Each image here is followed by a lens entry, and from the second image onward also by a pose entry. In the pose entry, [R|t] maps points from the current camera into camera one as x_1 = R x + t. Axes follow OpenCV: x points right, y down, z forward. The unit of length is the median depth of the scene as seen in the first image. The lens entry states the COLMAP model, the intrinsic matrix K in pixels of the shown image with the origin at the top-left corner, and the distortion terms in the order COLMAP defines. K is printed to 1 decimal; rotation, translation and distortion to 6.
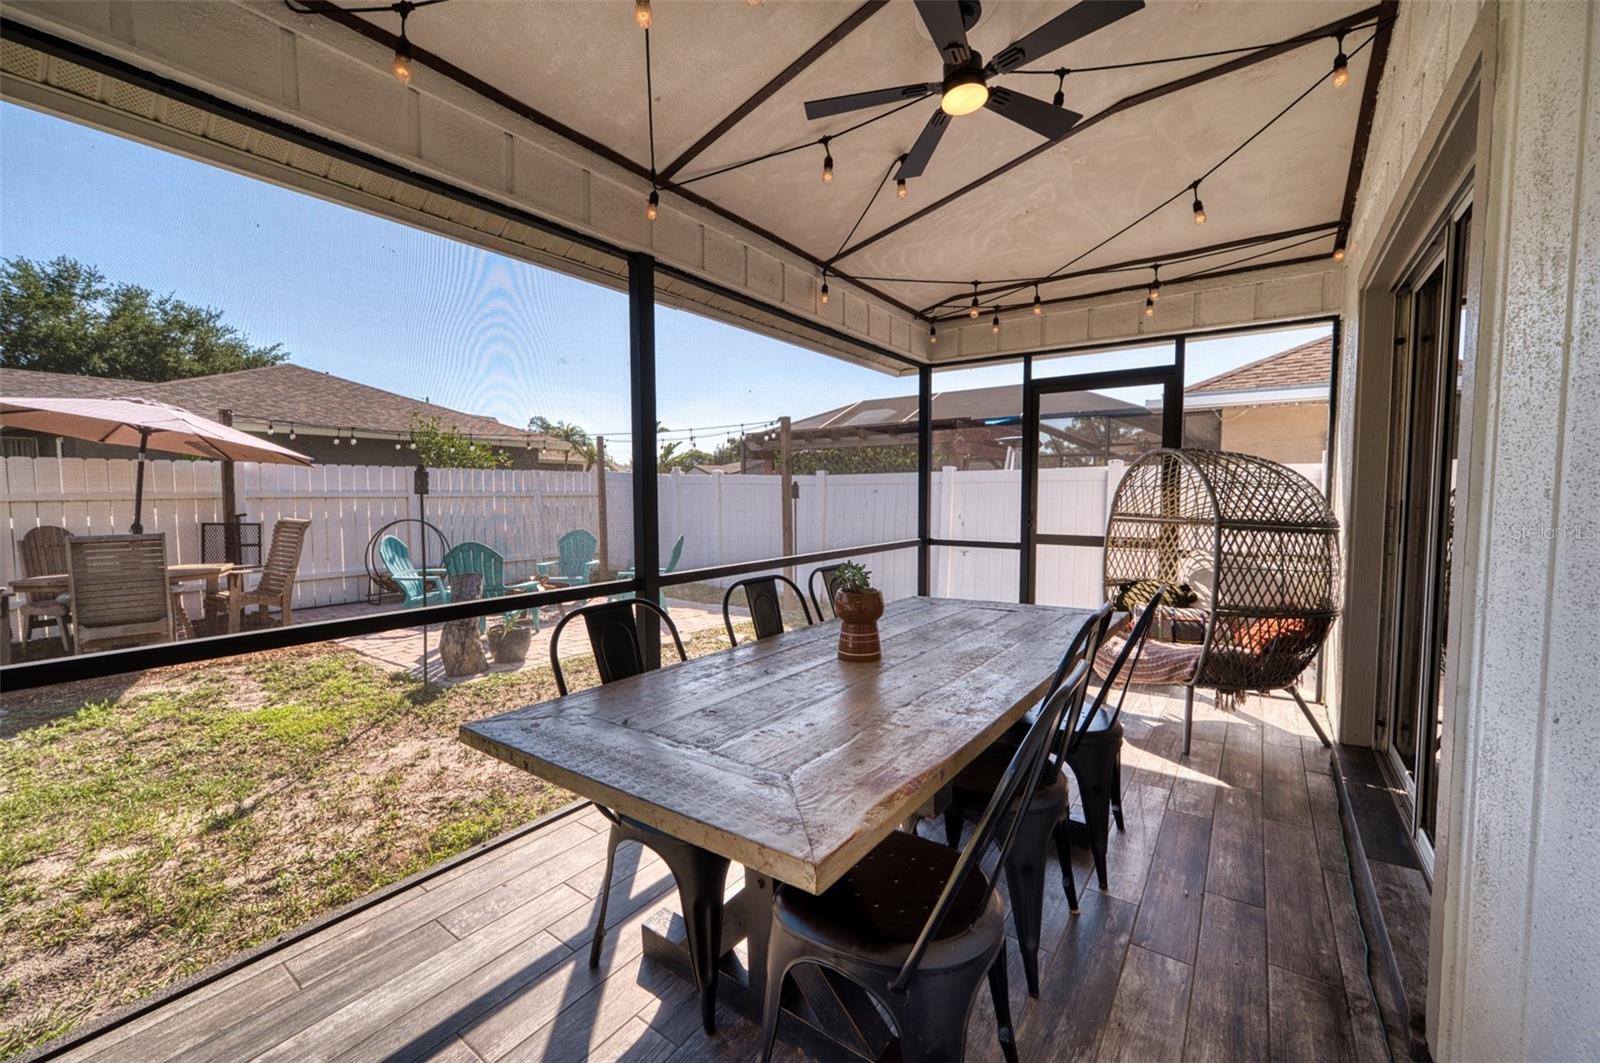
lens RADIAL K [[629.0, 0, 799.0], [0, 629.0, 529.3], [0, 0, 1]] dist [-0.016665, 0.006510]
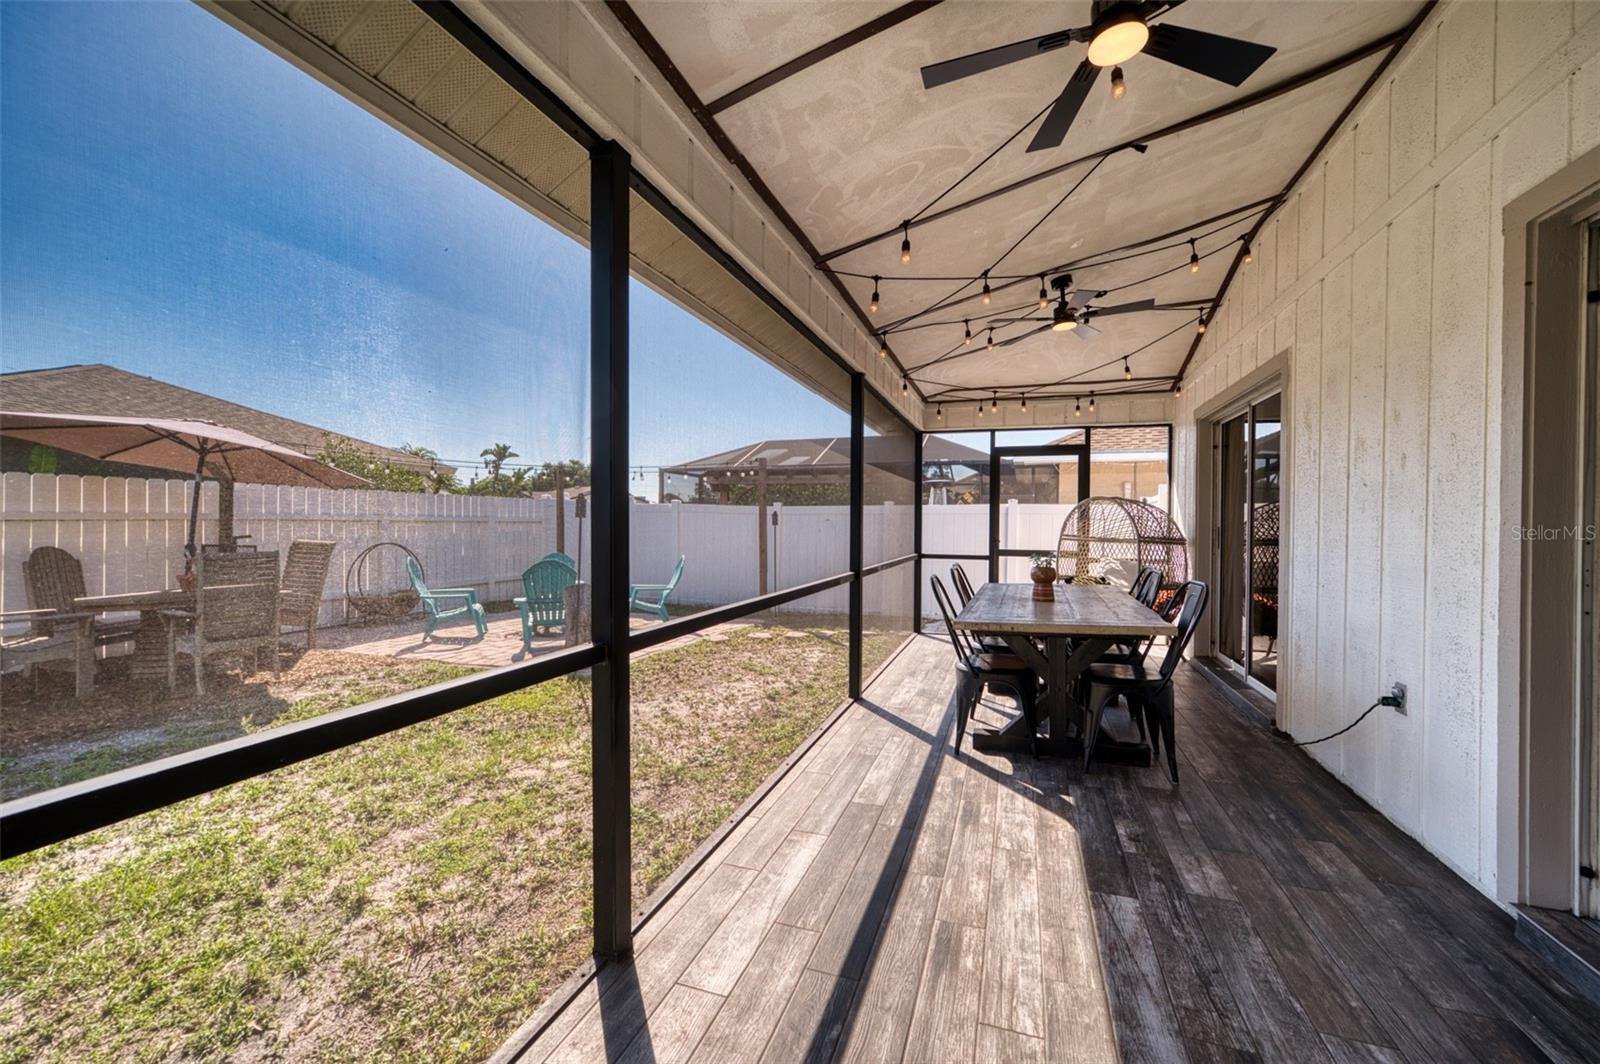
lens RADIAL K [[629.0, 0, 799.0], [0, 629.0, 529.8], [0, 0, 1]] dist [-0.016665, 0.006510]
pose [[0.957320, 0.006744, 0.288953, -0.628276], [0.006504, 0.998972, -0.044863, 0.030384], [-0.288958, 0.044828, 0.956292, -0.363908]]
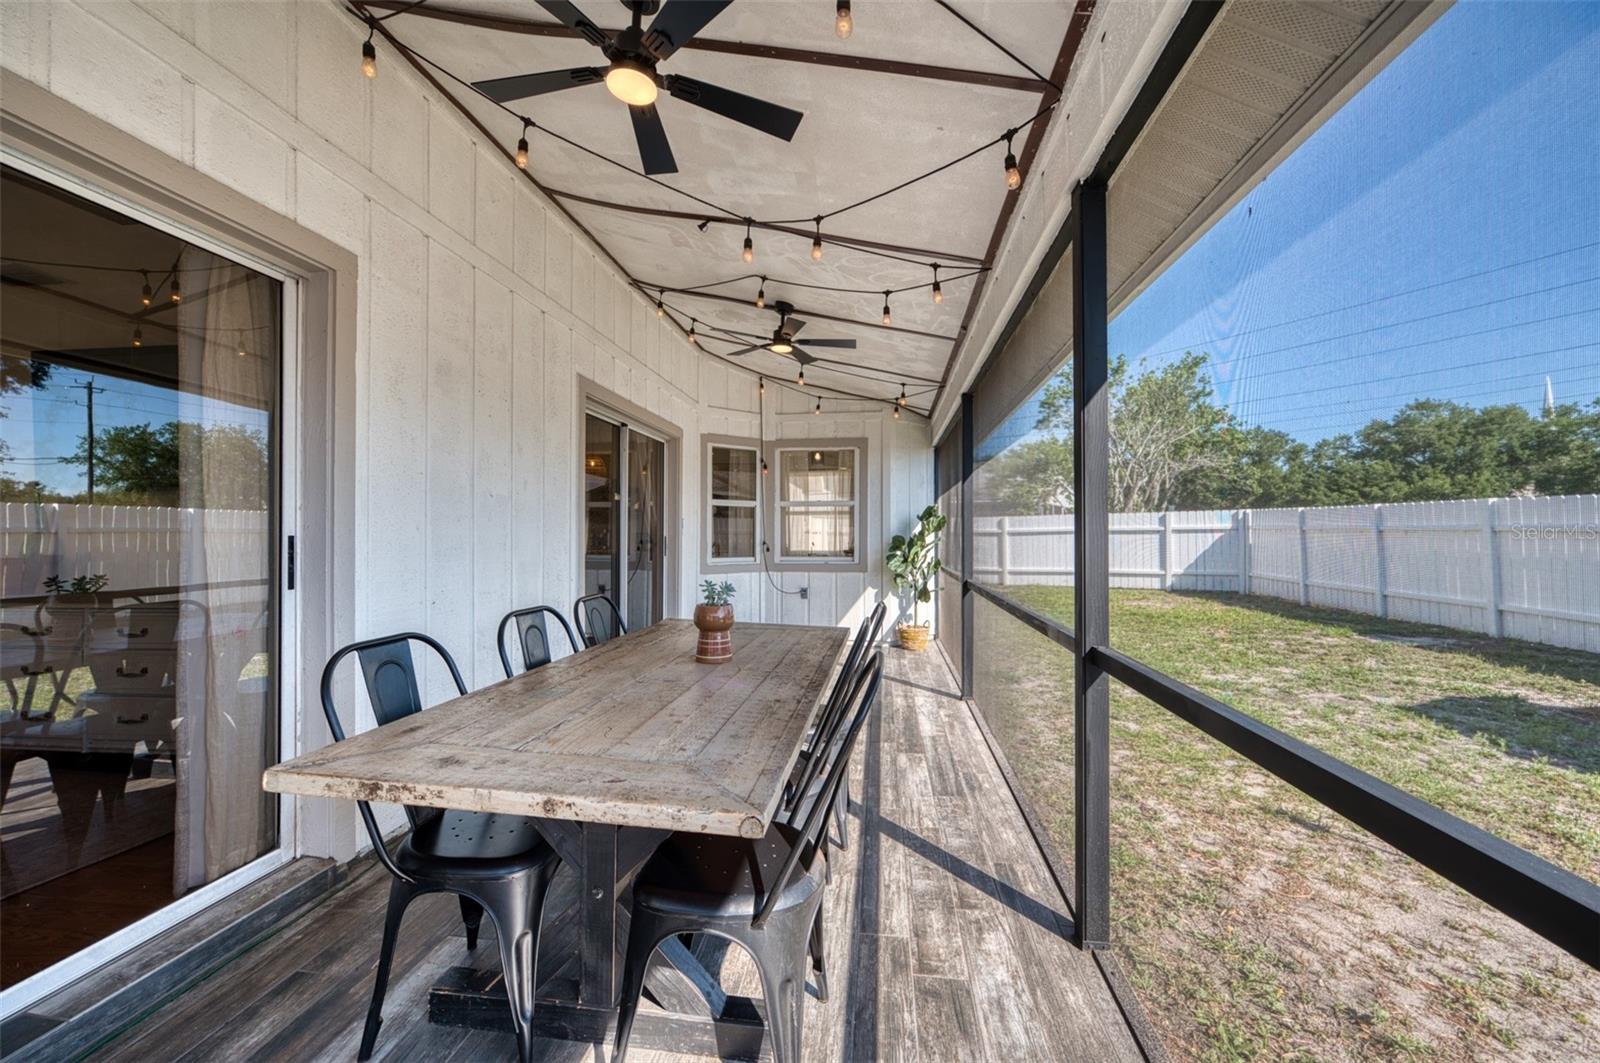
lens RADIAL K [[629.0, 0, 799.0], [0, 629.0, 529.3], [0, 0, 1]] dist [-0.016665, 0.006510]
pose [[-0.876405, 0.000734, -0.481573, 0.269382], [-0.022376, 0.998857, 0.042244, -0.052402], [0.481054, 0.047799, -0.875387, 1.068686]]
